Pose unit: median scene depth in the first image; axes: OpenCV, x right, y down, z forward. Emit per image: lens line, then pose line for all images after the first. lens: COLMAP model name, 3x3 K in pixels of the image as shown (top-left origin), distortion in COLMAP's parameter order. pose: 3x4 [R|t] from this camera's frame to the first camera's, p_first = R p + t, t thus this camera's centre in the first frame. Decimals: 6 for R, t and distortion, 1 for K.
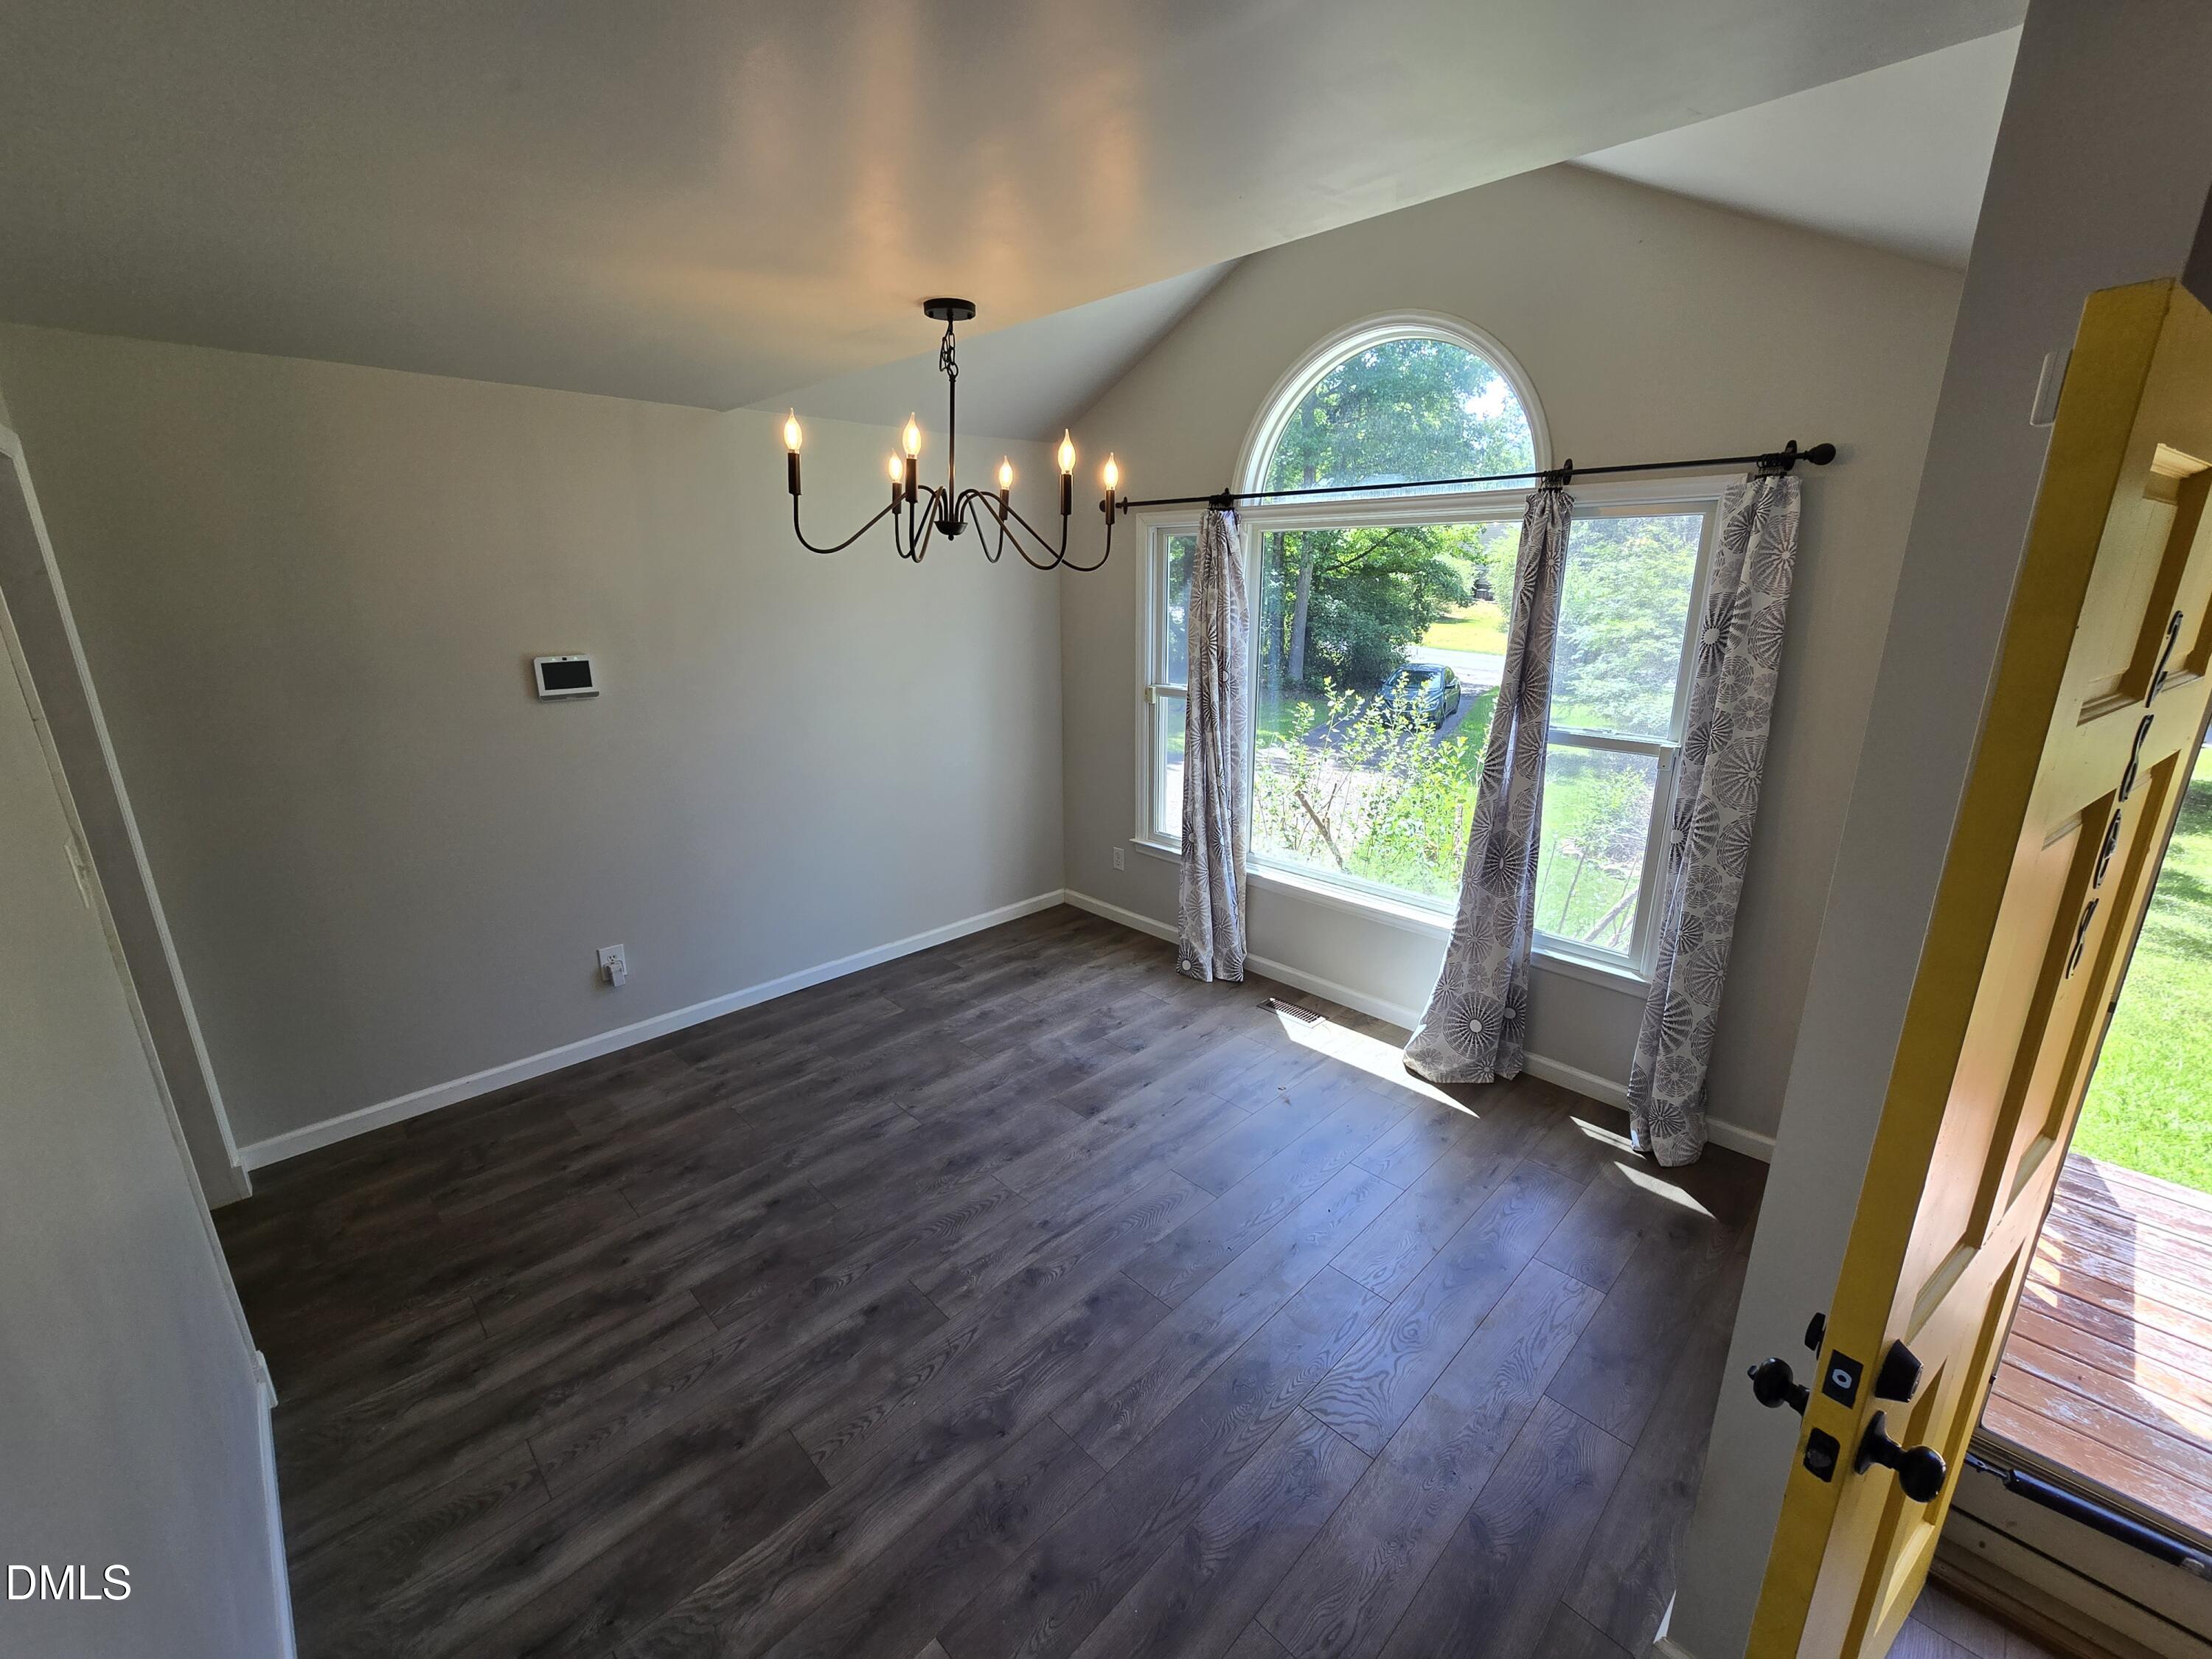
lens RADIAL K [[905.5, 0, 1114.5], [0, 905.5, 828.9], [0, 0, 1]] dist [0.000361, 0.000415]
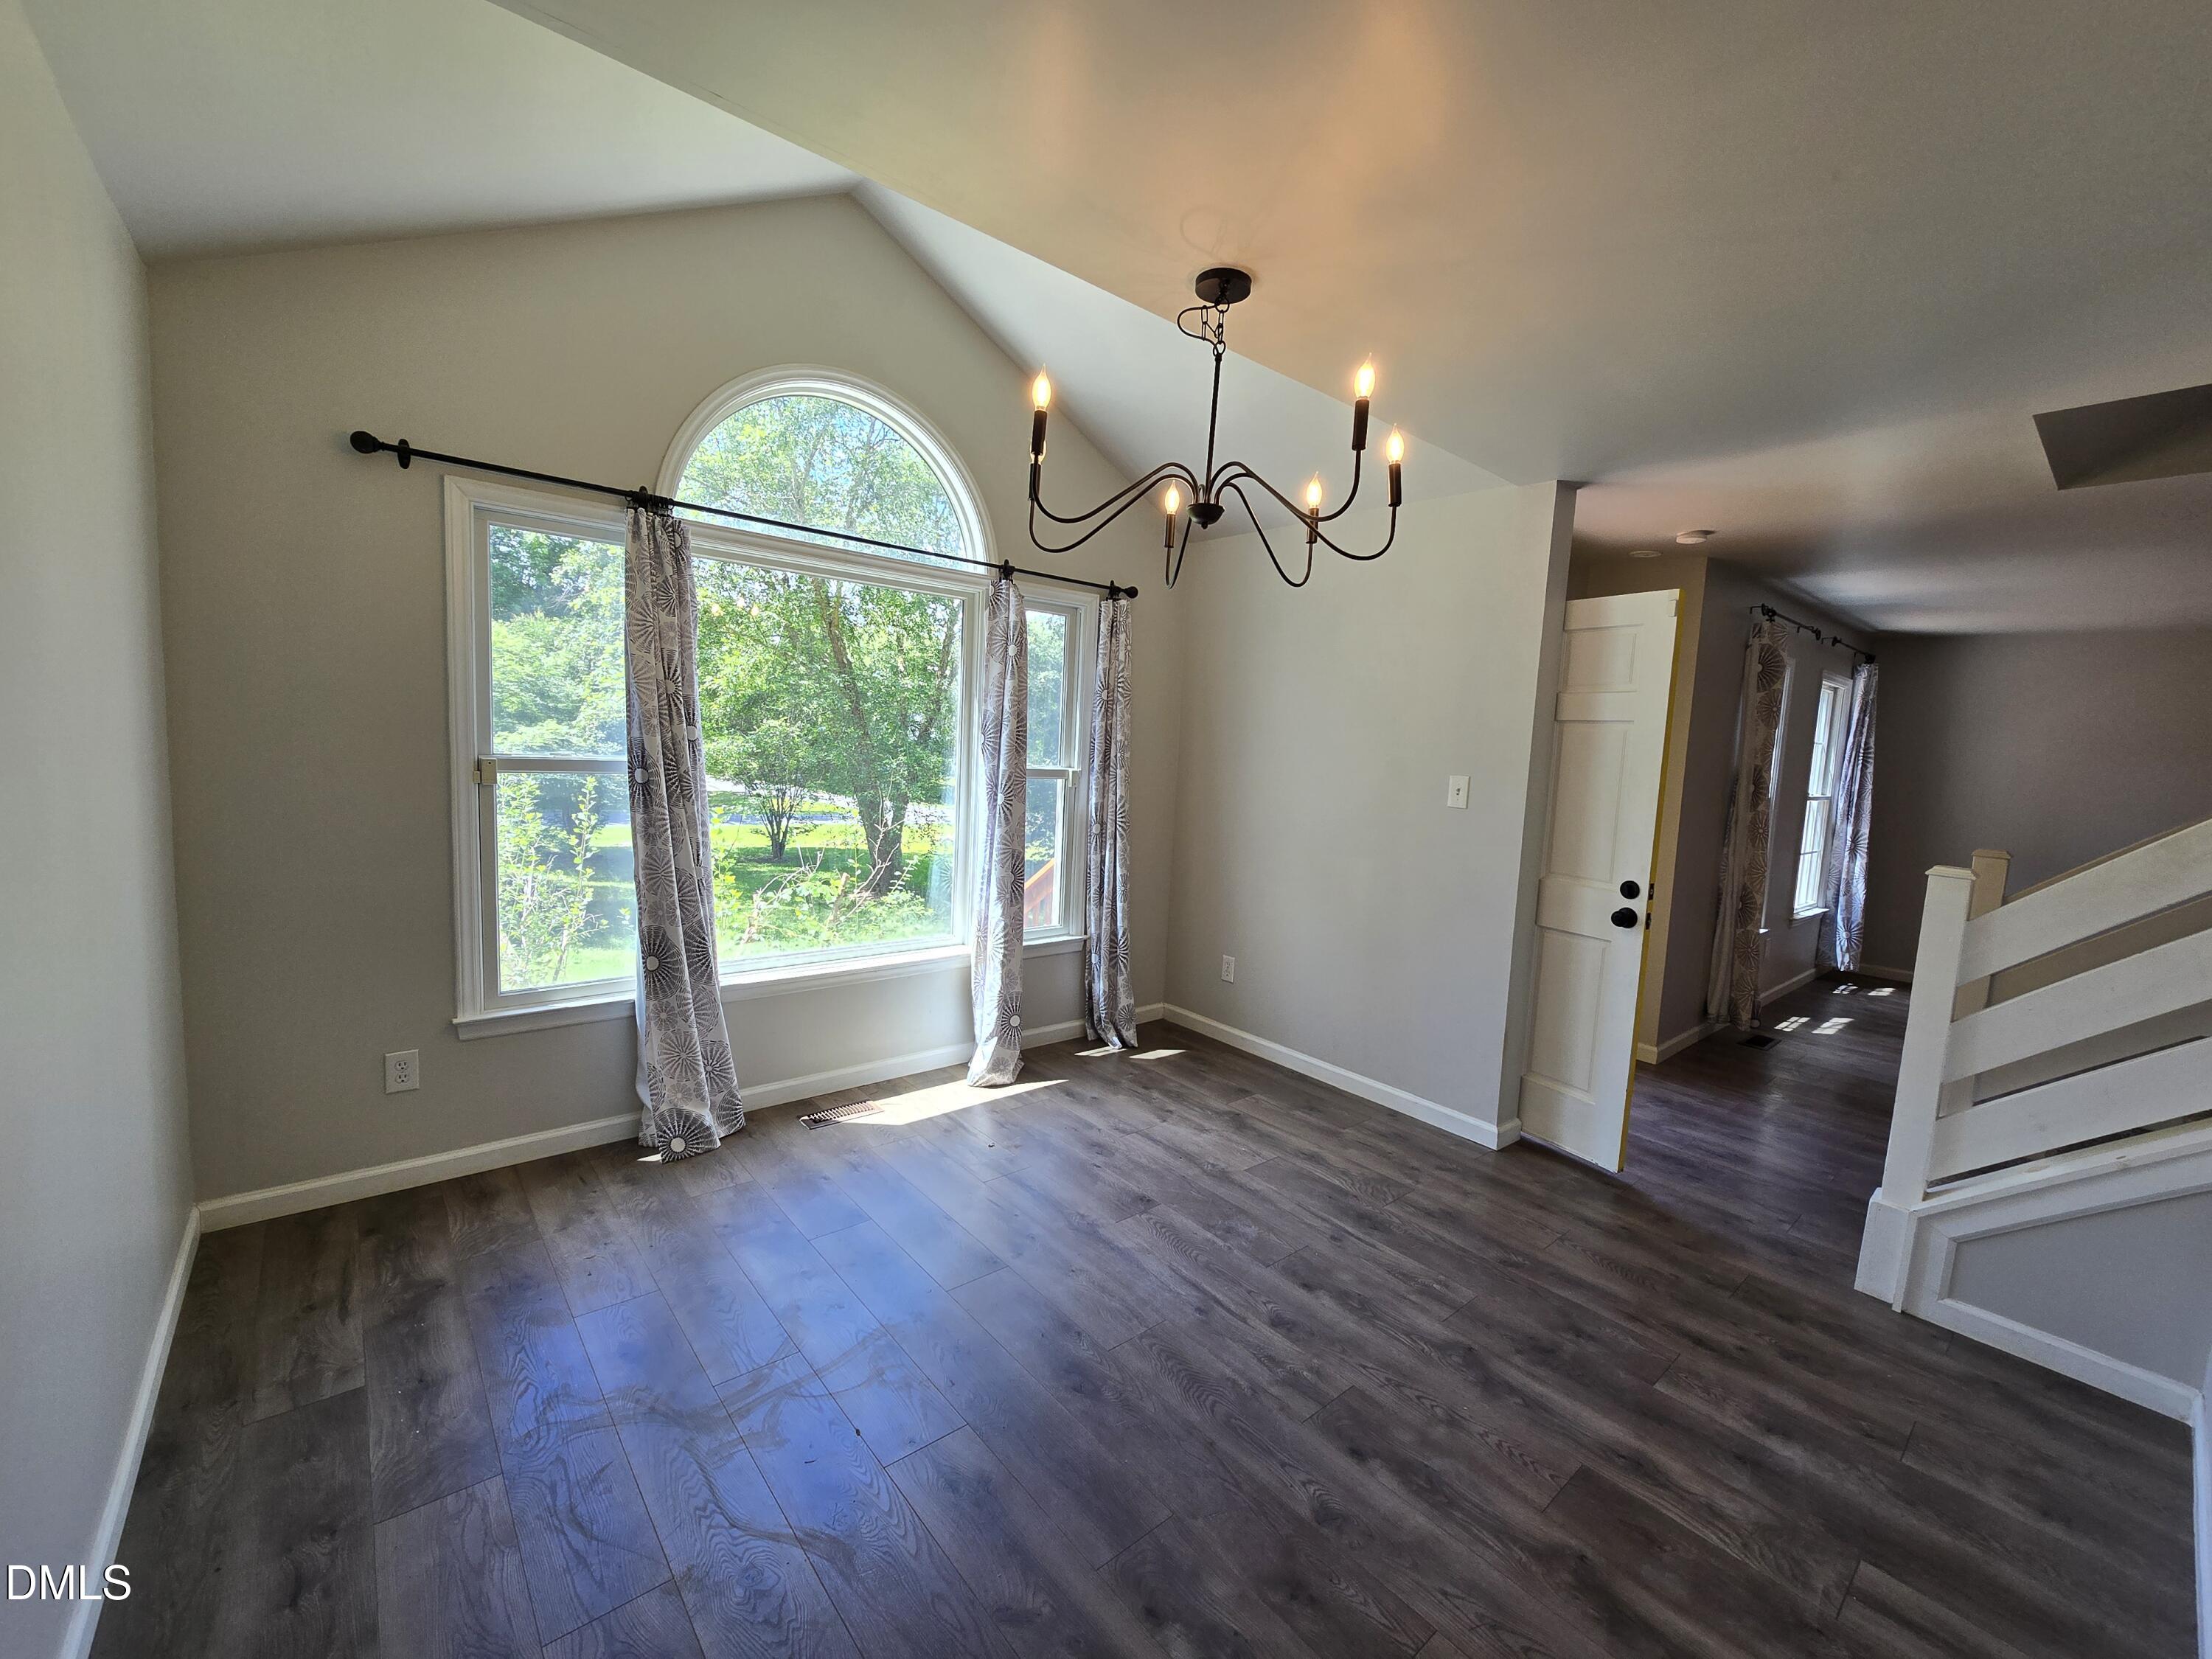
lens RADIAL K [[906.1, 0, 1115.8], [0, 906.1, 829.2], [0, 0, 1]] dist [-0.000567, 0.000783]
pose [[0.072344, -0.094056, 0.992935, -0.949833], [0.221208, 0.972262, 0.075980, -0.107165], [-0.972540, 0.214148, 0.091143, 0.937286]]
